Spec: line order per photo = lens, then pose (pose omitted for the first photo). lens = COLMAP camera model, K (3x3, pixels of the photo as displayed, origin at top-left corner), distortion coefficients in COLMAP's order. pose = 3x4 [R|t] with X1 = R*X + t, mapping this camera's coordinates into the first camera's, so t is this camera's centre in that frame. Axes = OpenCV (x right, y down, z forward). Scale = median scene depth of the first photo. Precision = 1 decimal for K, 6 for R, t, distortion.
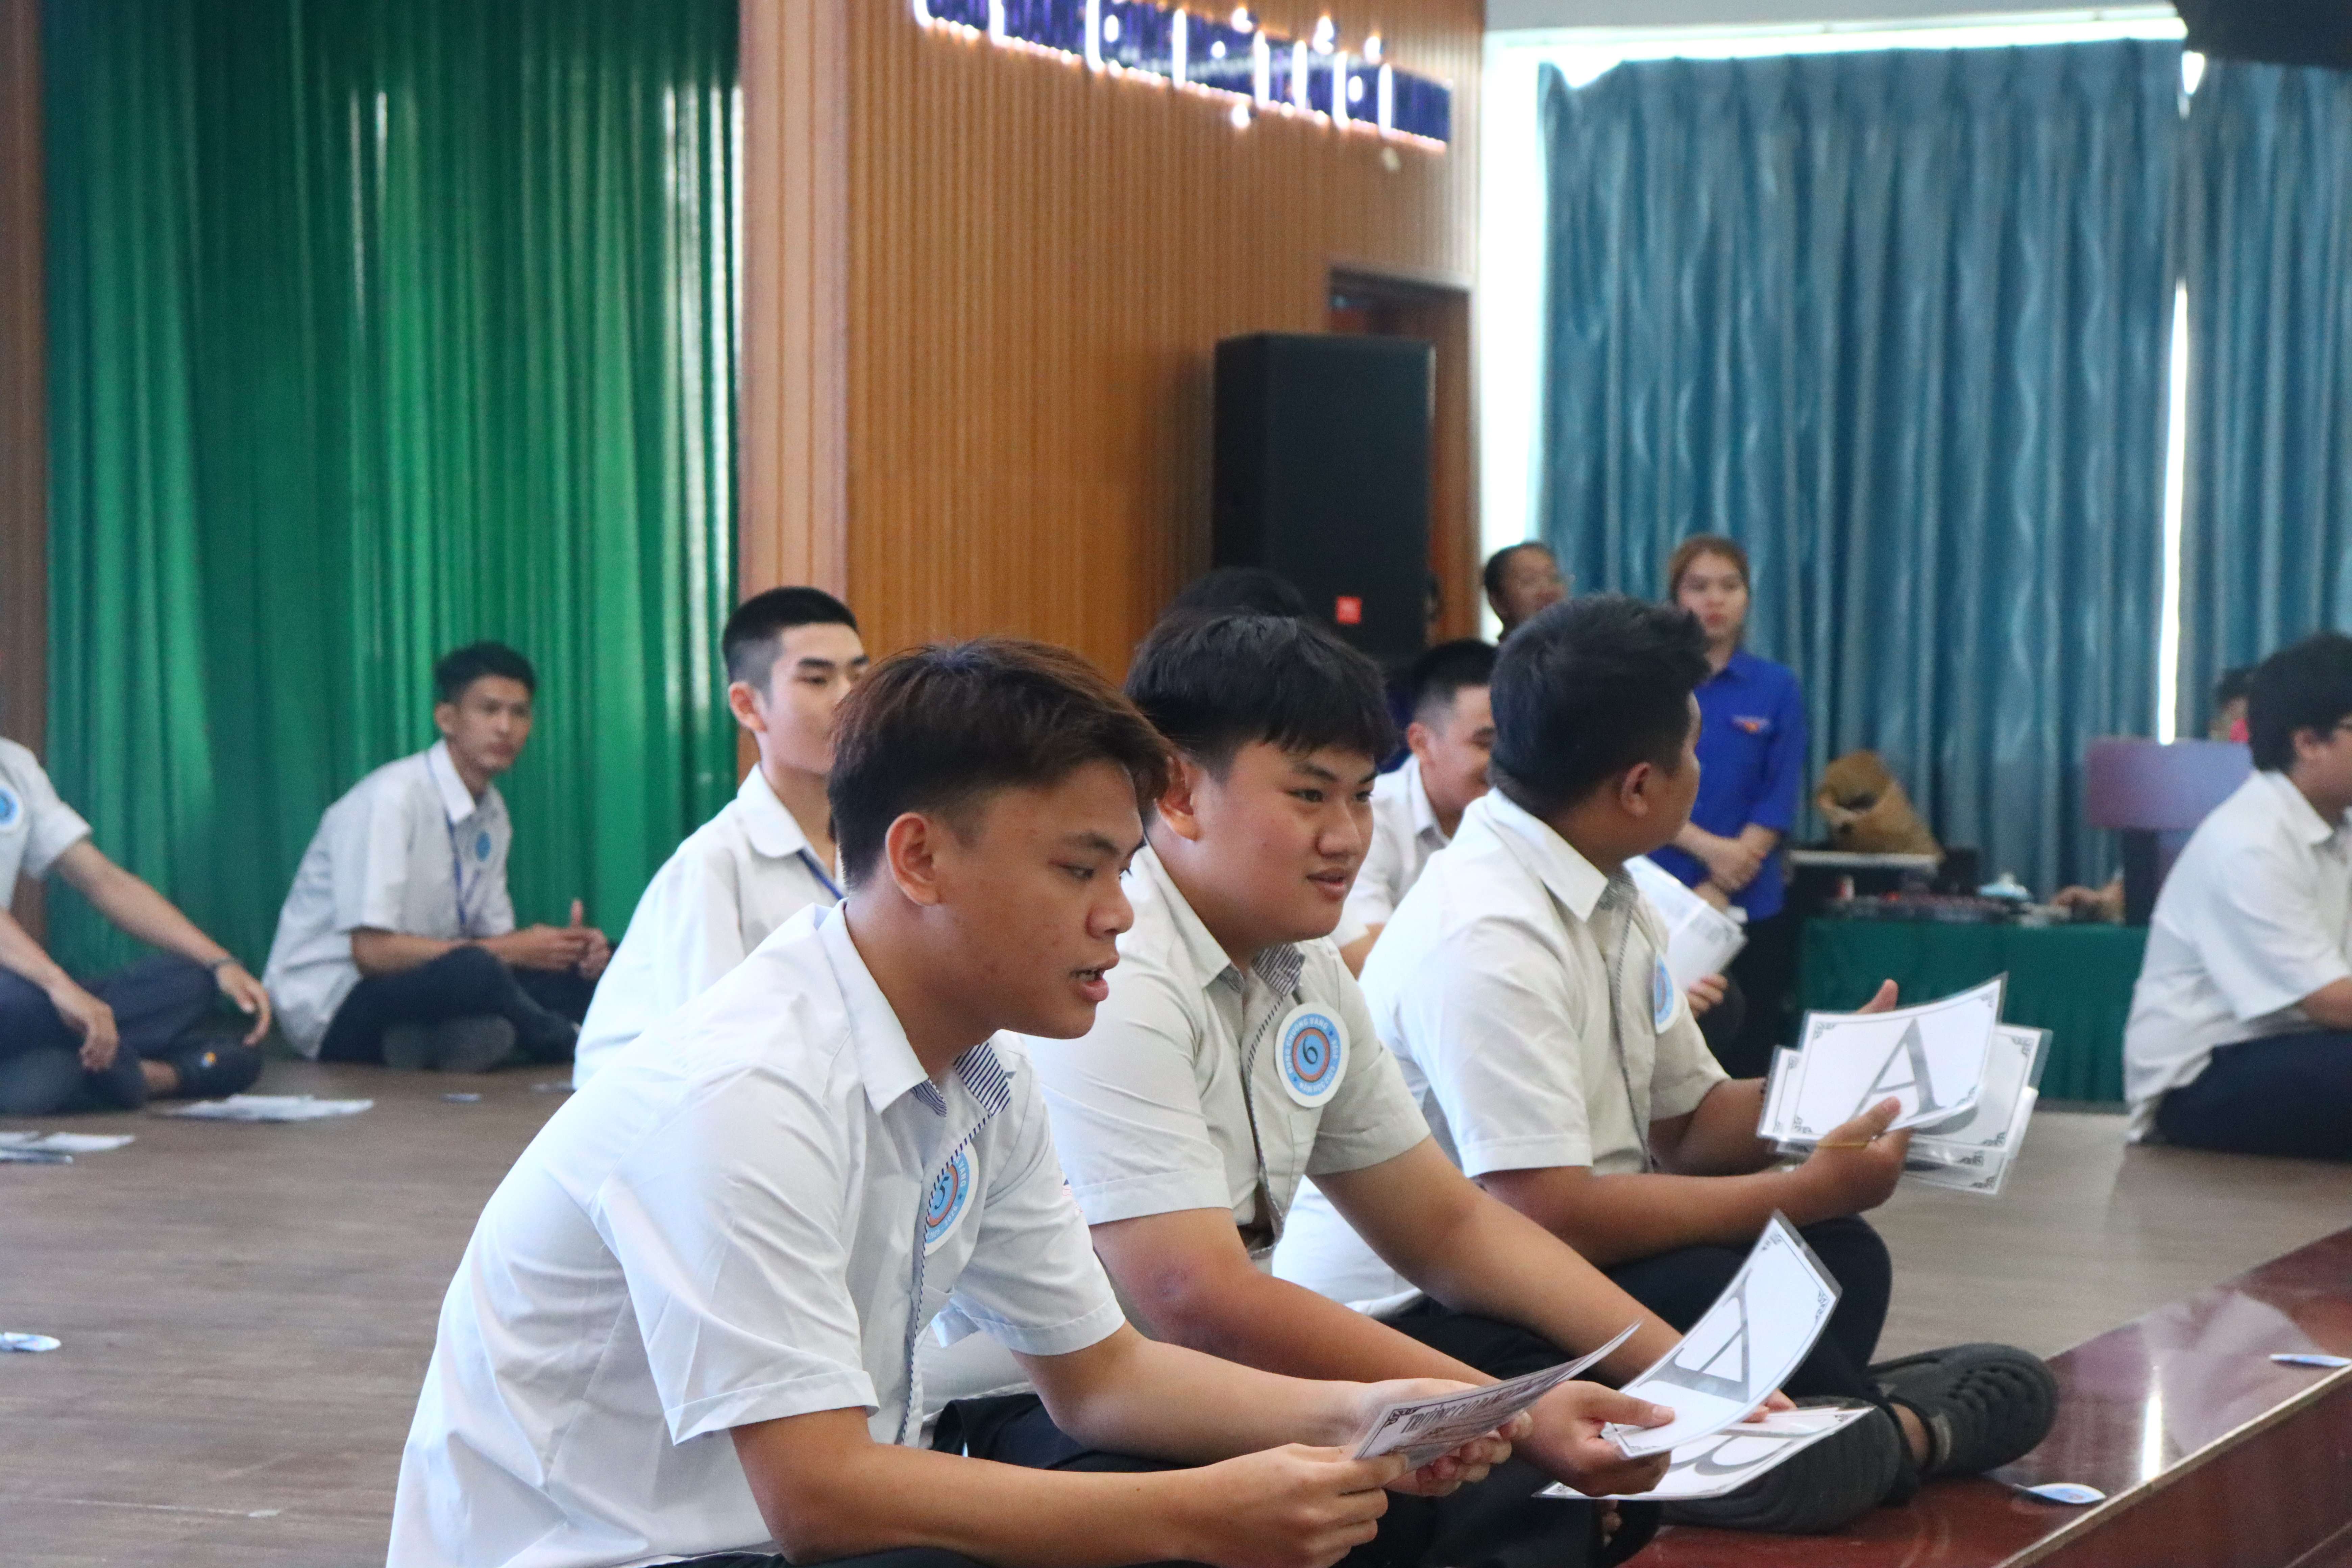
lens RADIAL K [[6104.7, 0, 1177.4], [0, 6104.7, 783.0], [0, 0, 1]] dist [0.608106, 0.000000]
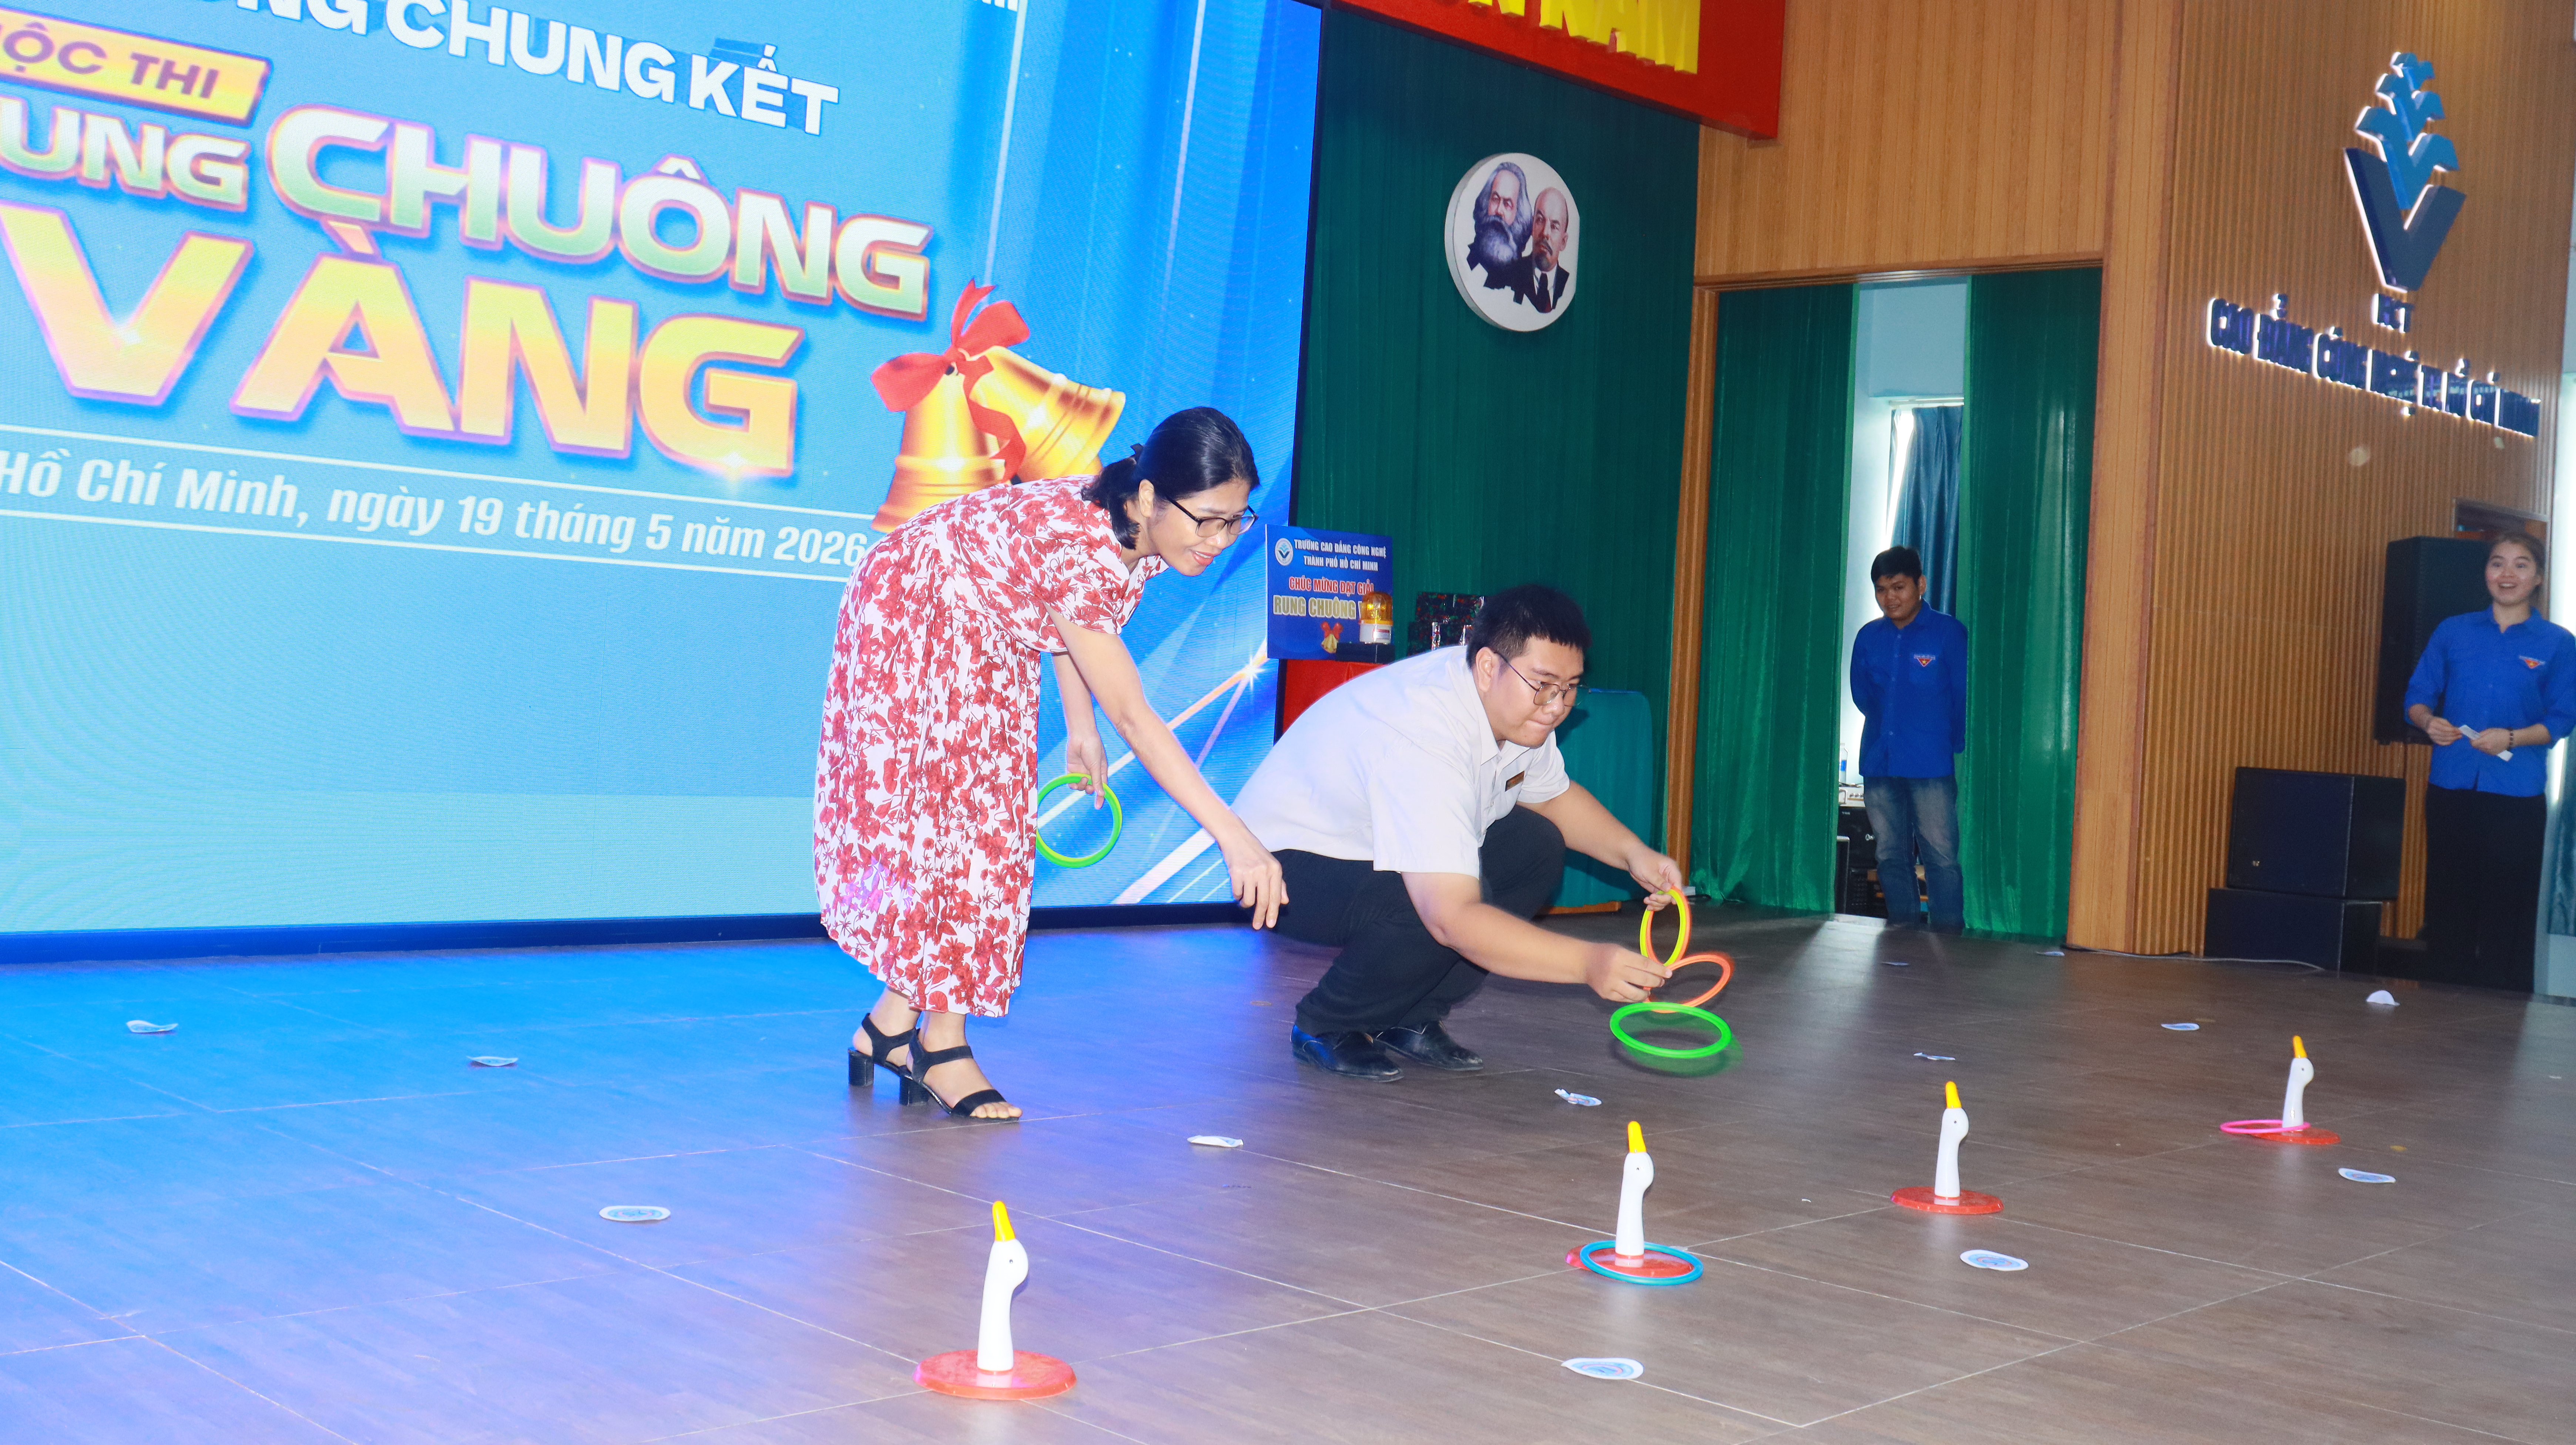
lens RADIAL K [[2759.1, 0, 1282.3], [0, 2759.1, 716.3], [0, 0, 1]] dist [-0.009593, 0.000000]
pose [[0.931186, 0.051582, -0.360876, 0.000221], [-0.056807, 0.998378, -0.003879, -0.004120], [0.360090, 0.024112, 0.932606, 0.181112]]
